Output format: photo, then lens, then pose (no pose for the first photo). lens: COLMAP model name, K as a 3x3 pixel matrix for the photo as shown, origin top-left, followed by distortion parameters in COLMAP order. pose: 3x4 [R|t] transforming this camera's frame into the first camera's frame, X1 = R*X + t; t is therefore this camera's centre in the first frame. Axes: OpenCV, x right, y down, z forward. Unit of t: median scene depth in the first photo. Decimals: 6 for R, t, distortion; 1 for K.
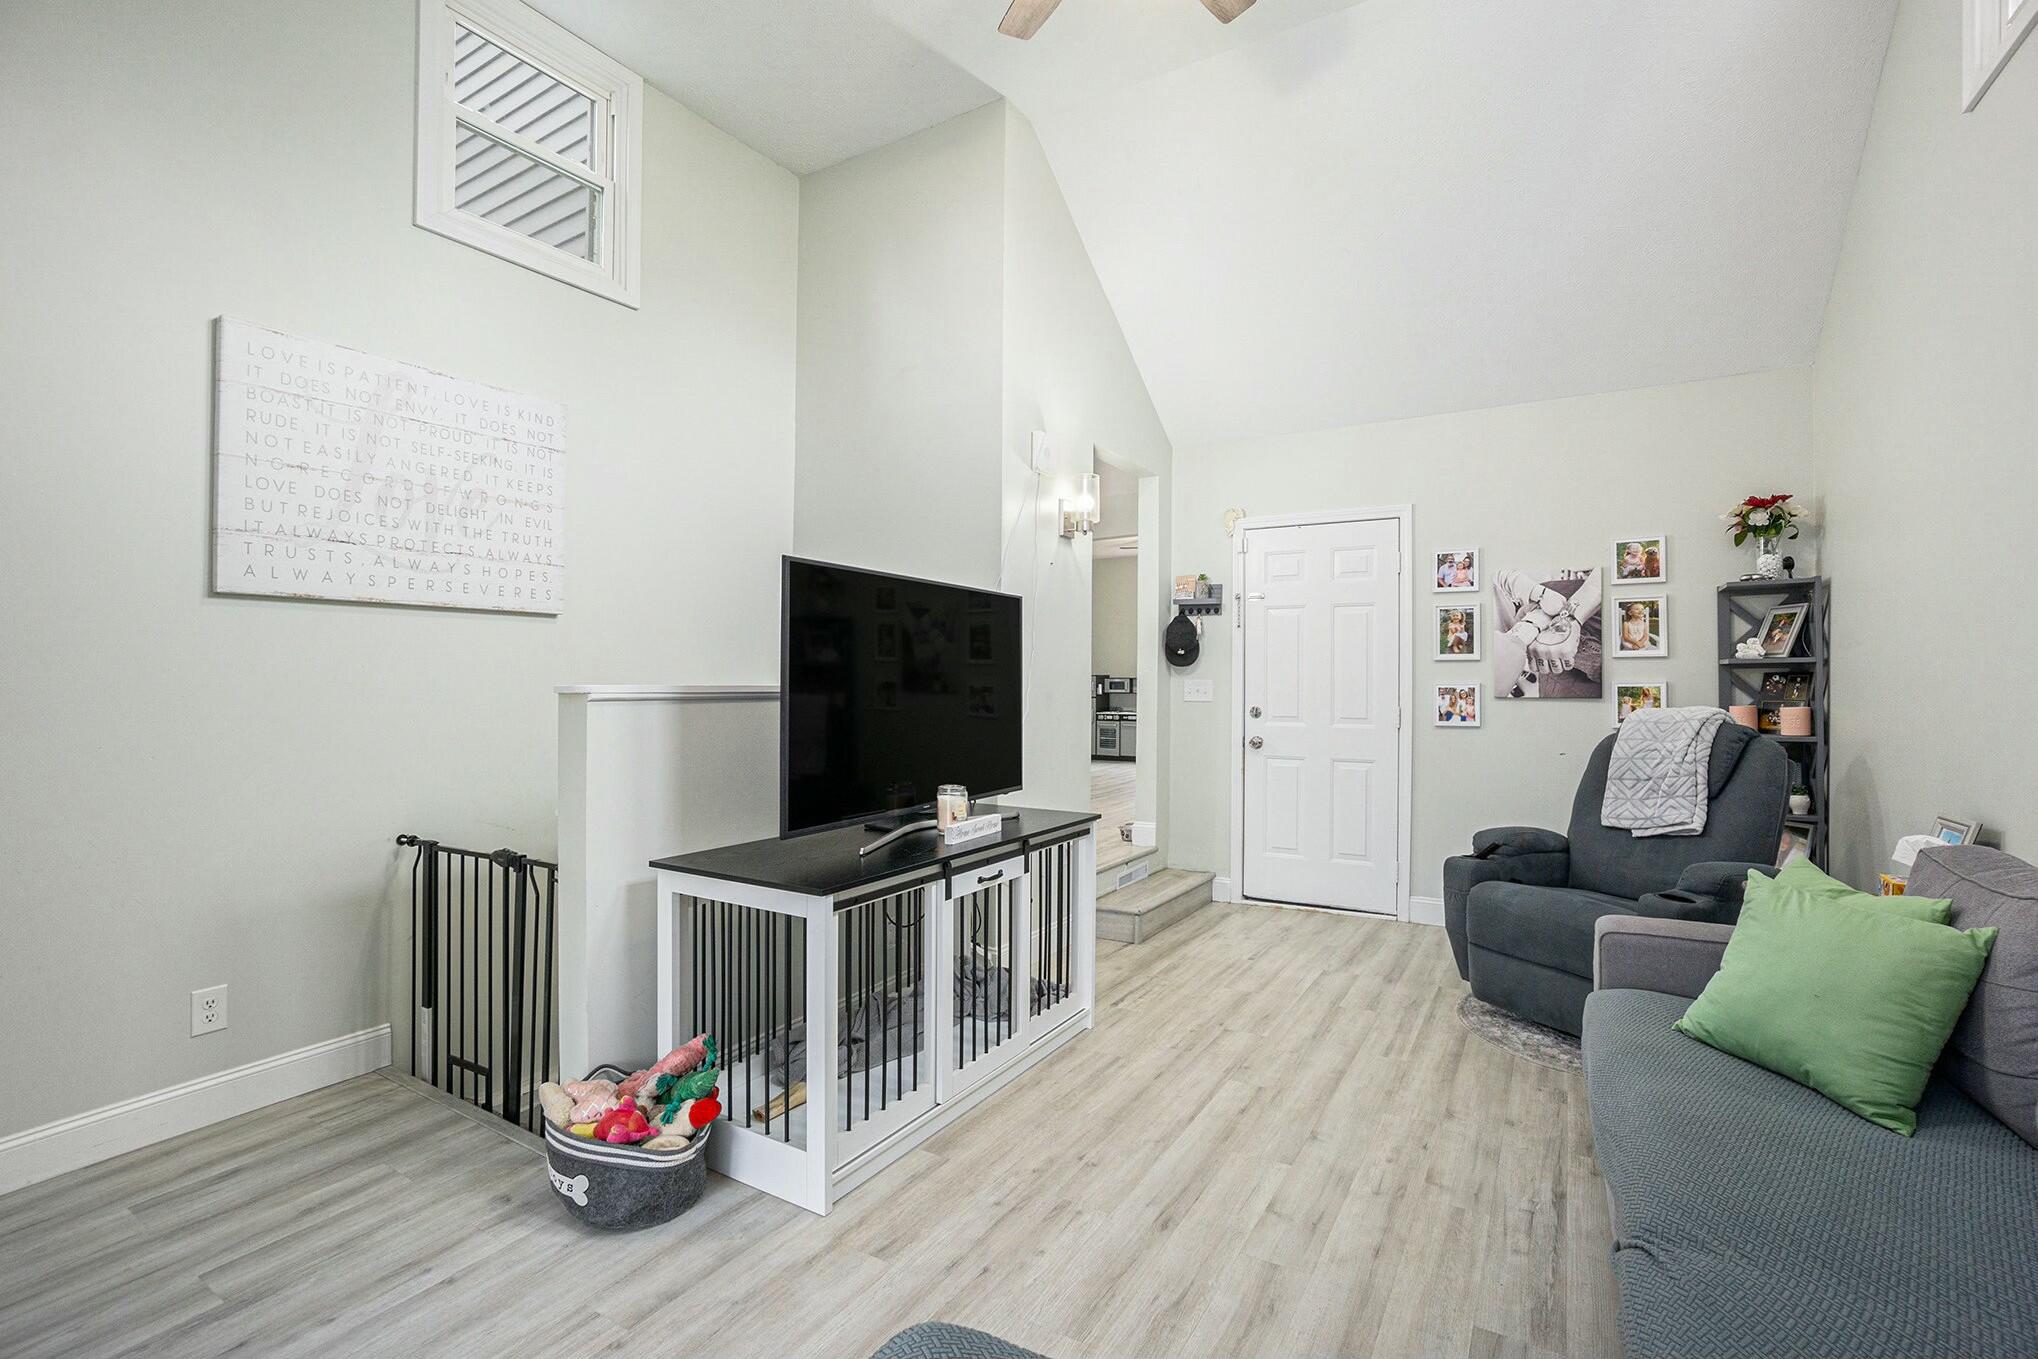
lens RADIAL K [[913.9, 0, 1014.9], [0, 913.9, 676.1], [0, 0, 1]] dist [-0.000263, 0.000068]
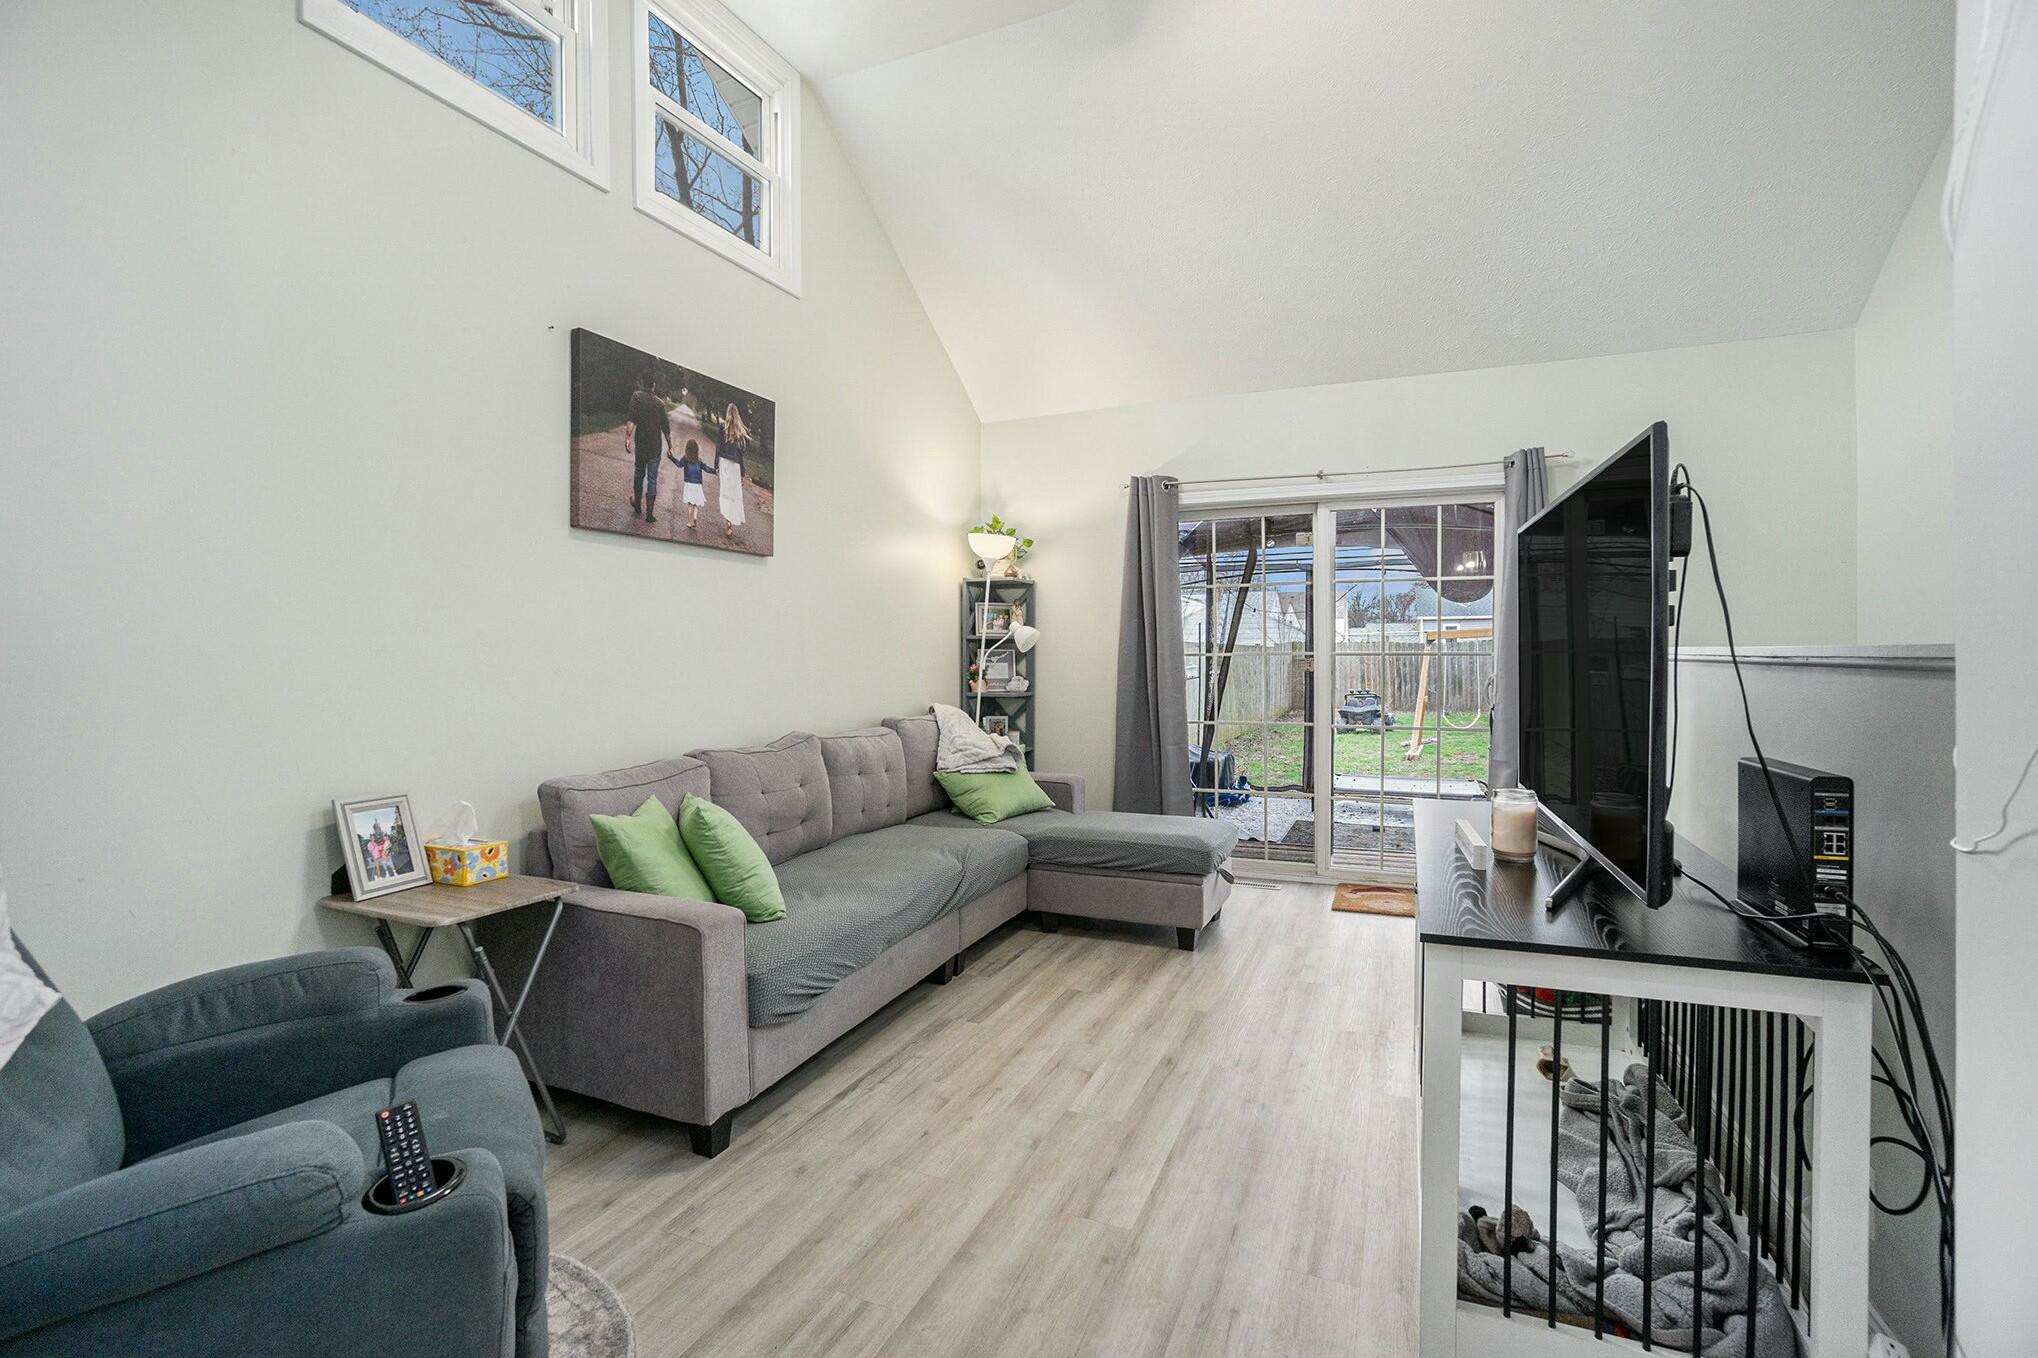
lens RADIAL K [[913.9, 0, 1021.8], [0, 913.9, 674.9], [0, 0, 1]] dist [-0.000263, 0.000068]
pose [[-0.989421, -0.001471, -0.145063, 0.492603], [-0.004269, 0.999811, 0.018978, 0.017946], [0.145007, 0.019397, -0.989240, 1.967884]]
